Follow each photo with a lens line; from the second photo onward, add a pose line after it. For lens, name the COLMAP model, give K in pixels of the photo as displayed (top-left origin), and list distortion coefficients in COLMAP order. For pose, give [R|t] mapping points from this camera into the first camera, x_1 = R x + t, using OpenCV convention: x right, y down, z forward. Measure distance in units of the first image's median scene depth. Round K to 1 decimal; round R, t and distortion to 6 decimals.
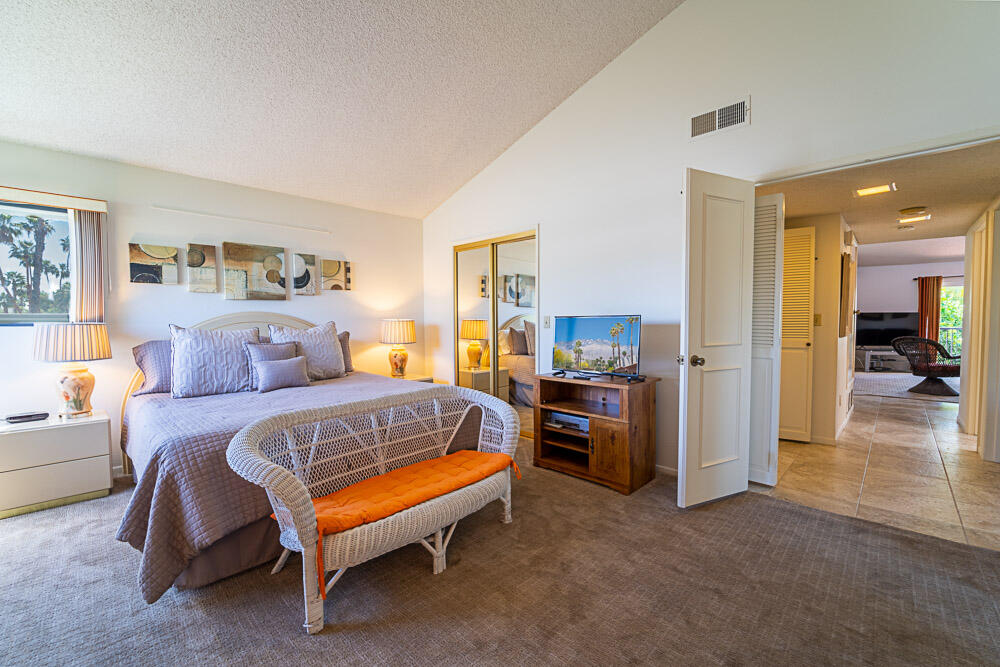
lens RADIAL K [[408.3, 0, 499.8], [0, 408.3, 338.6], [0, 0, 1]] dist [-0.020102, -0.000303]
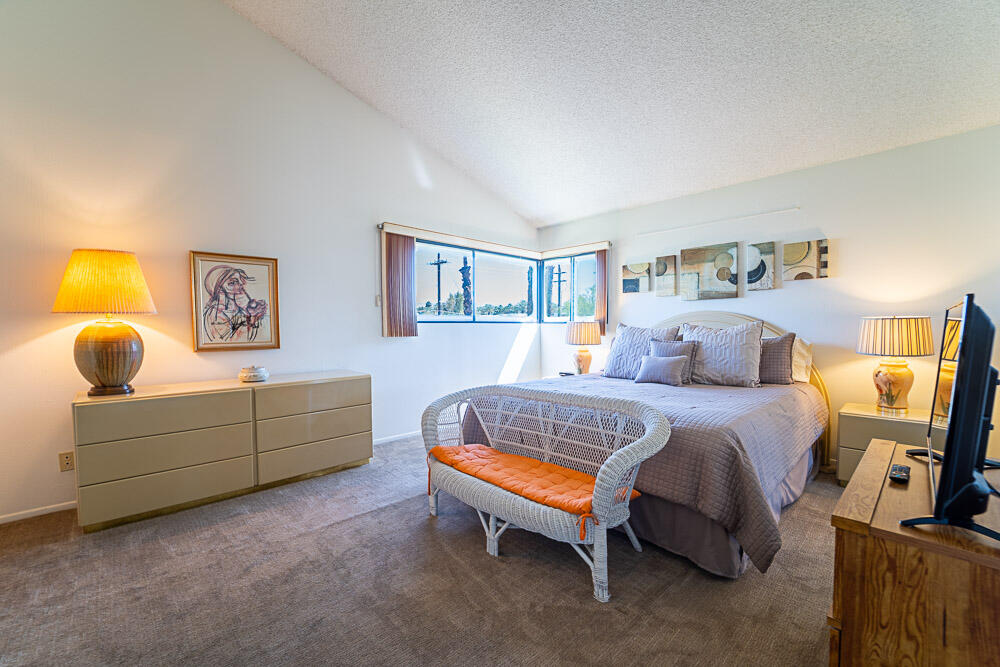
lens RADIAL K [[408.3, 0, 499.8], [0, 408.3, 338.6], [0, 0, 1]] dist [-0.020102, -0.000303]
pose [[-0.033707, 0.044010, -0.998462, 0.451563], [-0.033888, 0.998405, 0.045151, -0.024897], [0.998857, 0.035358, -0.032162, 0.512991]]
